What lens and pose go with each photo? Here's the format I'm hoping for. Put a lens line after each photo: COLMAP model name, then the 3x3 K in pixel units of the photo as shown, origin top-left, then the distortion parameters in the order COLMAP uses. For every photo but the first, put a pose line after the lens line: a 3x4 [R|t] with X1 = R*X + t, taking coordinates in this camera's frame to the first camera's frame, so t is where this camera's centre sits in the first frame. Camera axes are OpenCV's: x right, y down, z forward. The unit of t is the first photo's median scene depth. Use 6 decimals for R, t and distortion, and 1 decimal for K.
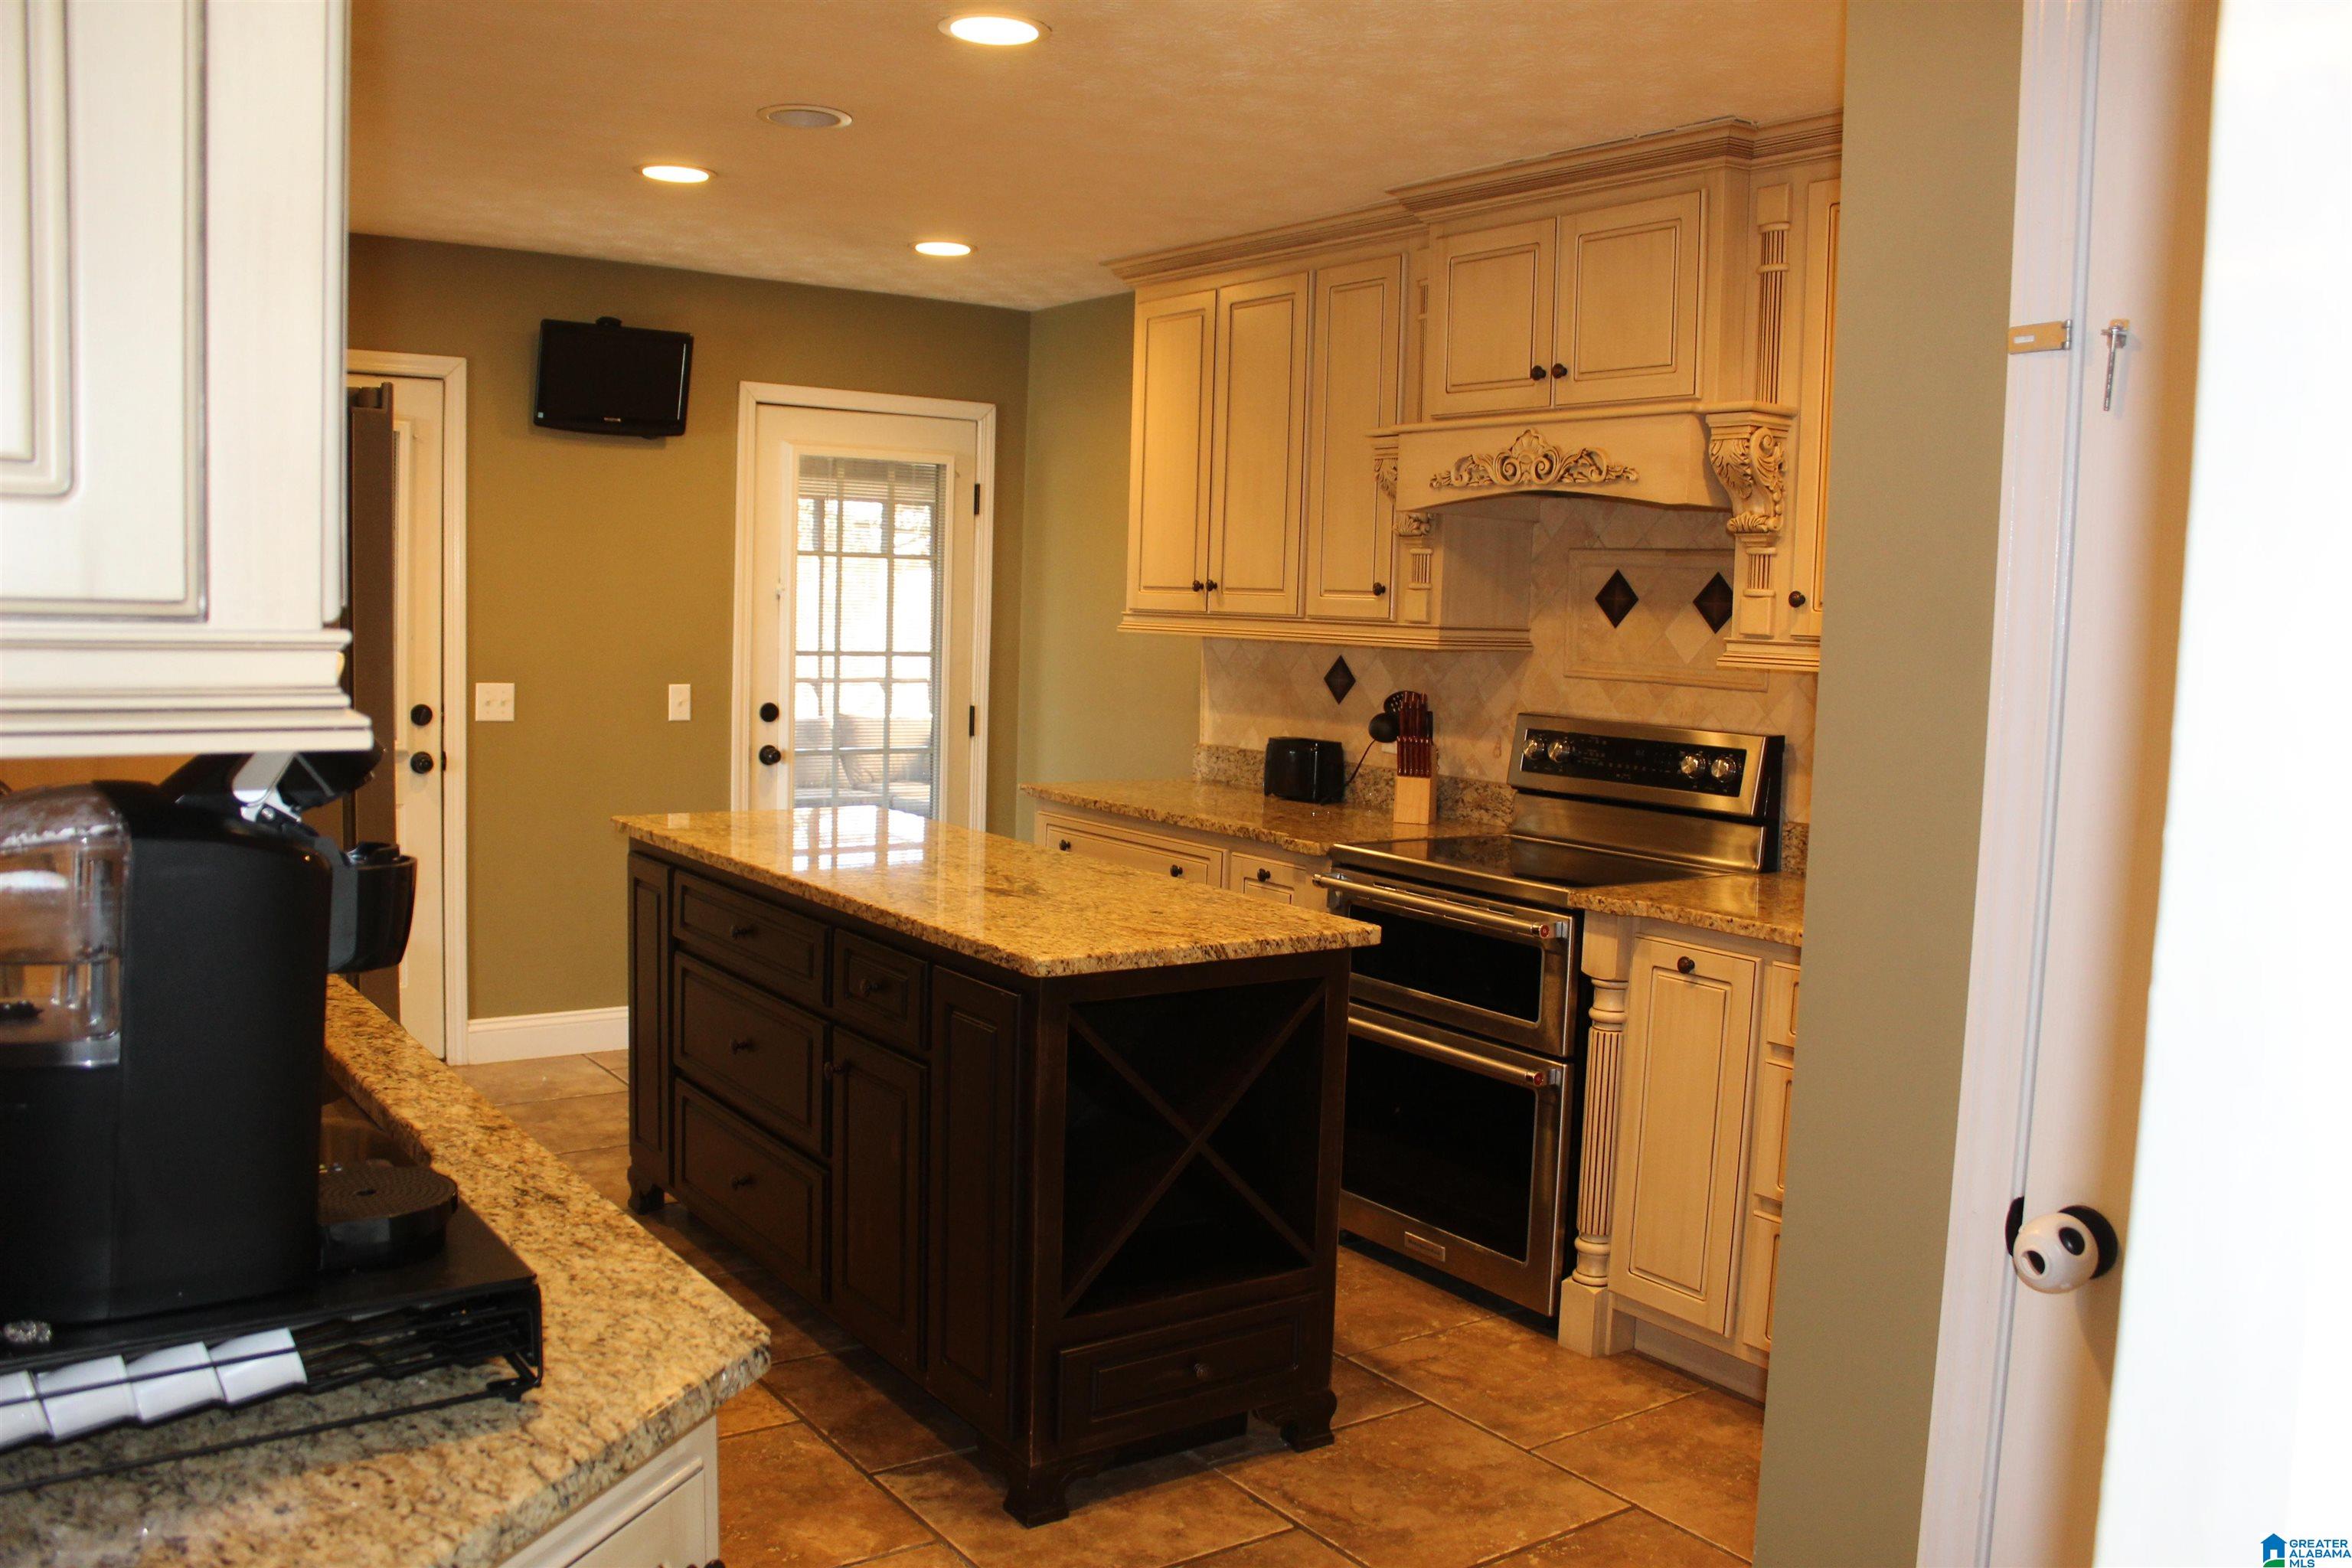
lens RADIAL K [[1945.6, 0, 1176.8], [0, 1945.6, 799.1], [0, 0, 1]] dist [-0.169857, 0.153043]
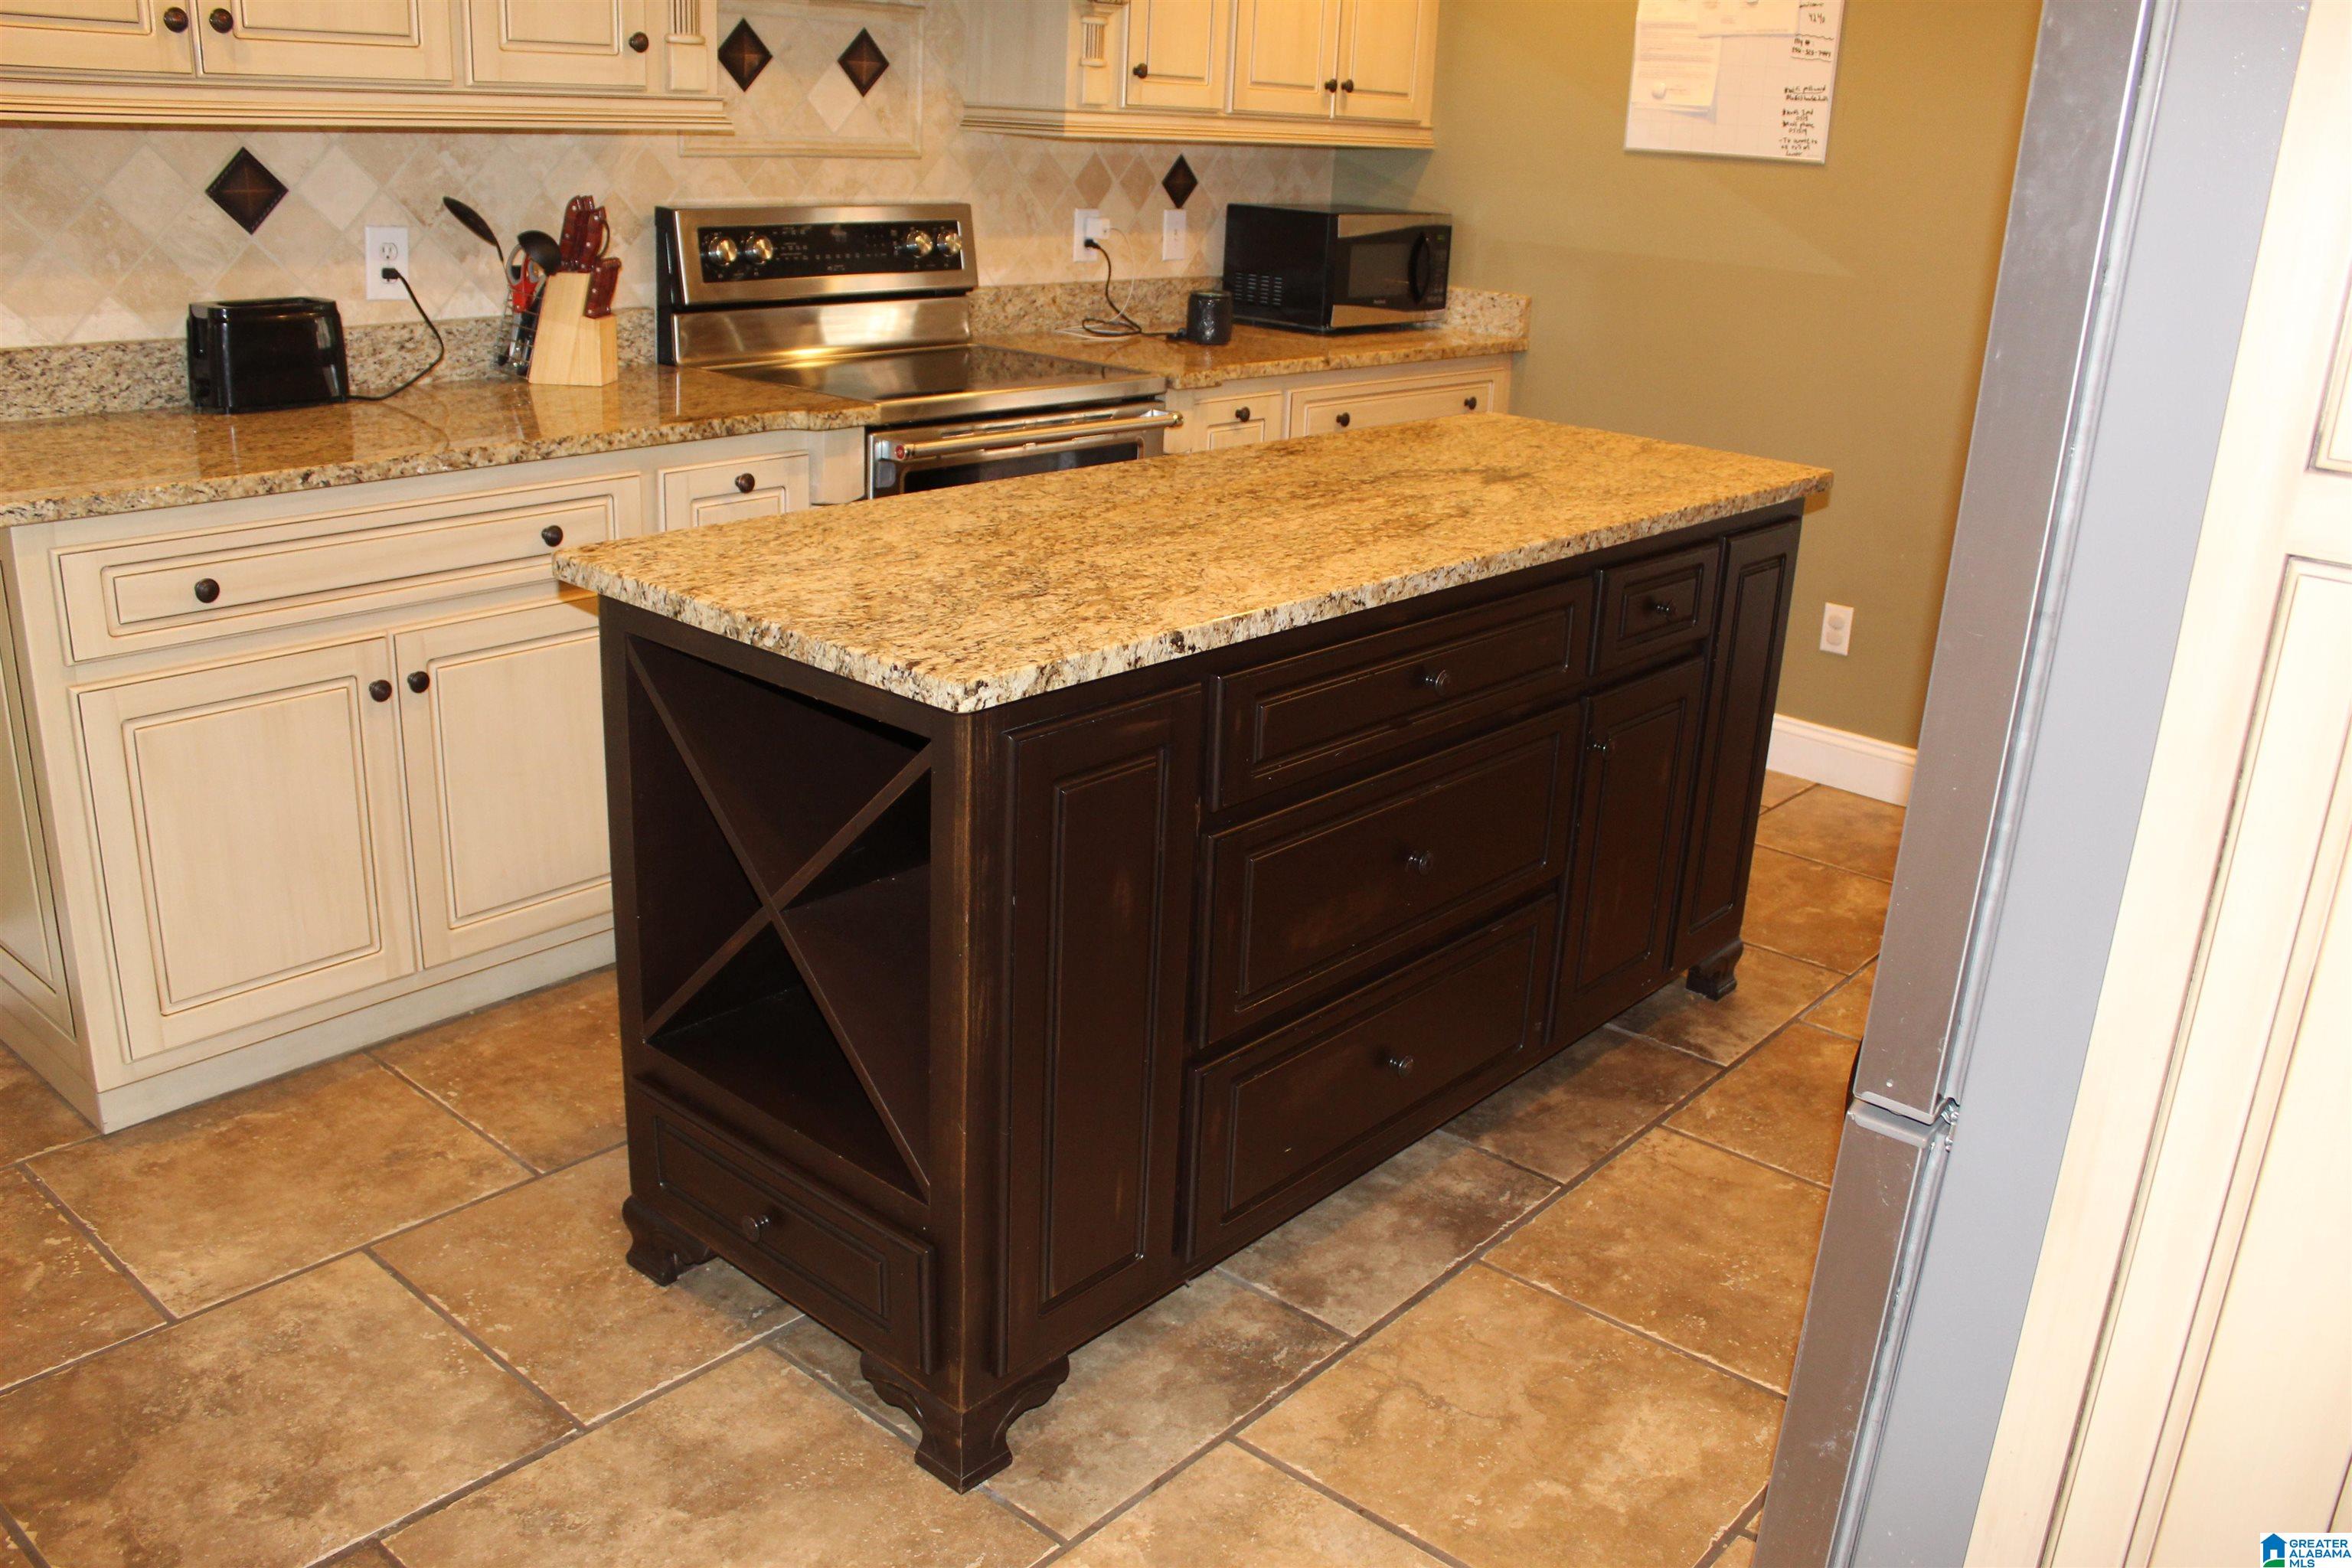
lens RADIAL K [[1945.6, 0, 1176.8], [0, 1945.6, 799.1], [0, 0, 1]] dist [-0.169857, 0.153043]
pose [[-0.238941, -0.363118, 0.900584, -0.679554], [0.047355, 0.921988, 0.384312, -0.116962], [-0.969879, 0.134475, -0.203105, 1.068753]]
